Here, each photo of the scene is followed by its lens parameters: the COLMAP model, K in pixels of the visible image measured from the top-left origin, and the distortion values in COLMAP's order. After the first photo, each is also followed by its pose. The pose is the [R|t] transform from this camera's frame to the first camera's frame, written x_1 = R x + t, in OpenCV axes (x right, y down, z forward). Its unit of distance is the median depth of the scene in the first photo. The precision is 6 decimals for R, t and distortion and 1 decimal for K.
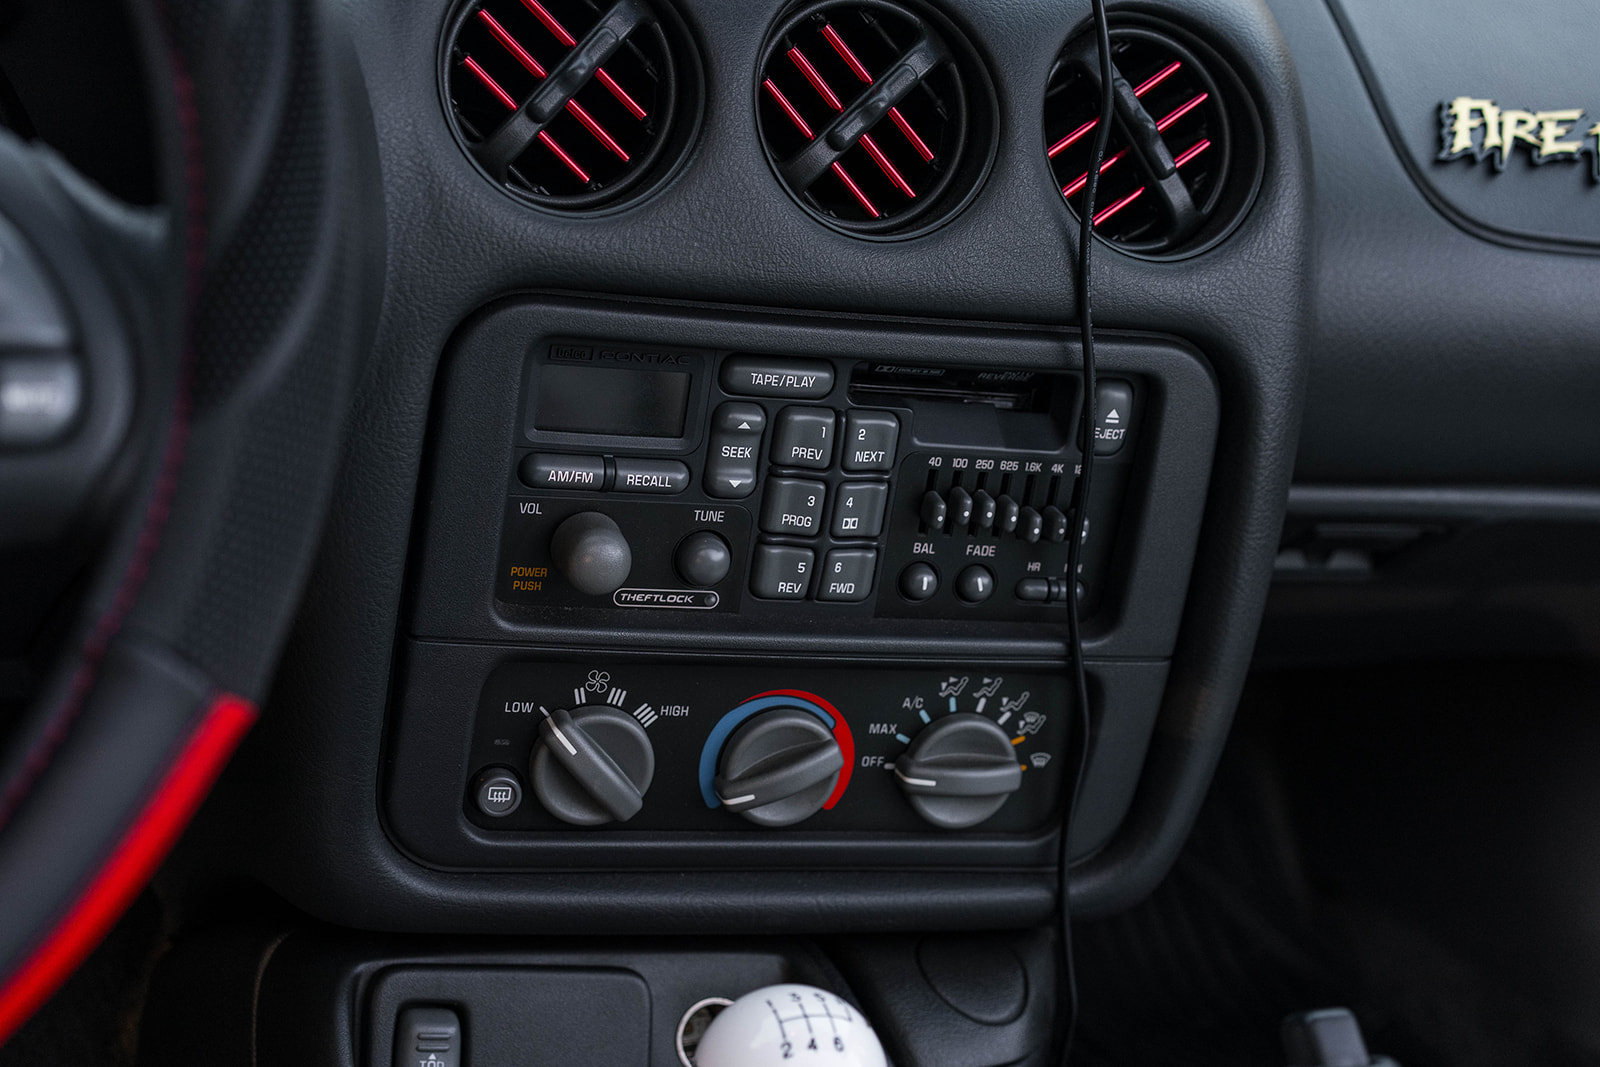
lens RADIAL K [[2686.4, 0, 794.9], [0, 2686.4, 550.3], [0, 0, 1]] dist [0.006504, 0.000000]
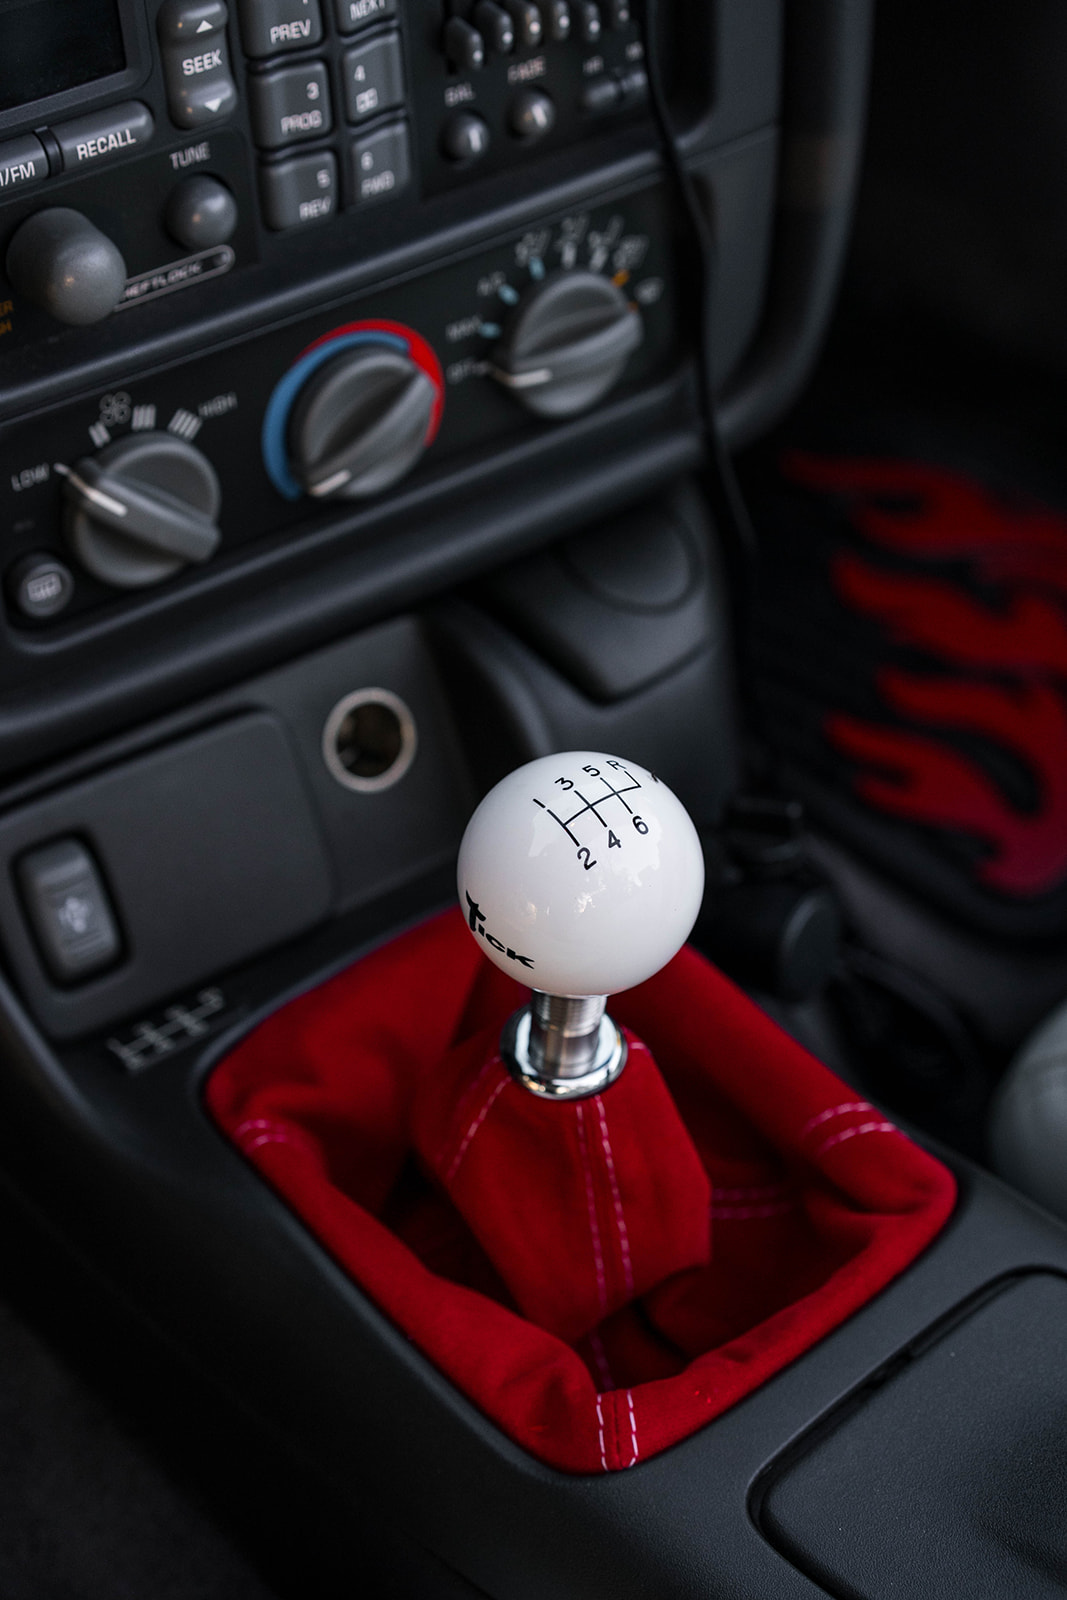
lens RADIAL K [[2686.4, 0, 531.0], [0, 2686.4, 804.8], [0, 0, 1]] dist [0.006504, 0.000000]
pose [[0.936318, -0.337460, 0.097107, -0.074242], [0.274936, 0.876531, 0.395099, -0.119378], [-0.218447, -0.343240, 0.913492, 0.241656]]
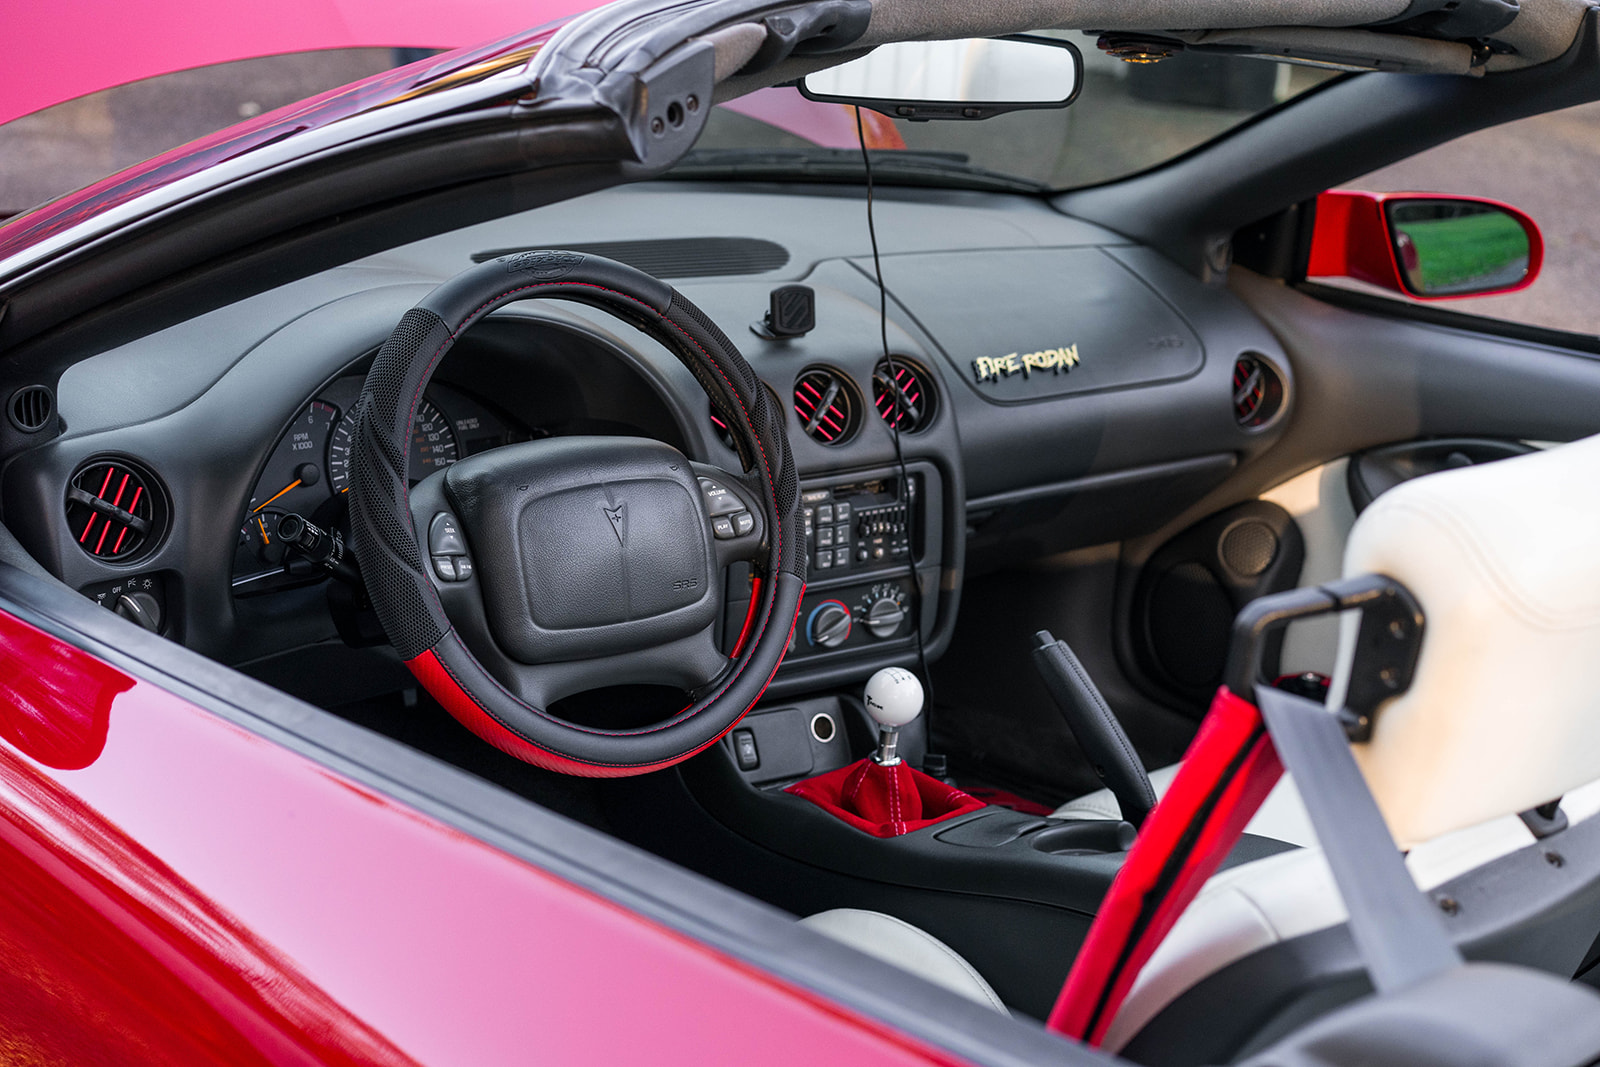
lens RADIAL K [[2686.4, 0, 796.9], [0, 2686.4, 529.6], [0, 0, 1]] dist [0.006504, 0.000000]
pose [[0.939851, -0.209664, 0.269667, -0.834263], [0.227516, 0.973095, -0.036372, 0.077305], [-0.254786, 0.095538, 0.962266, -1.890140]]
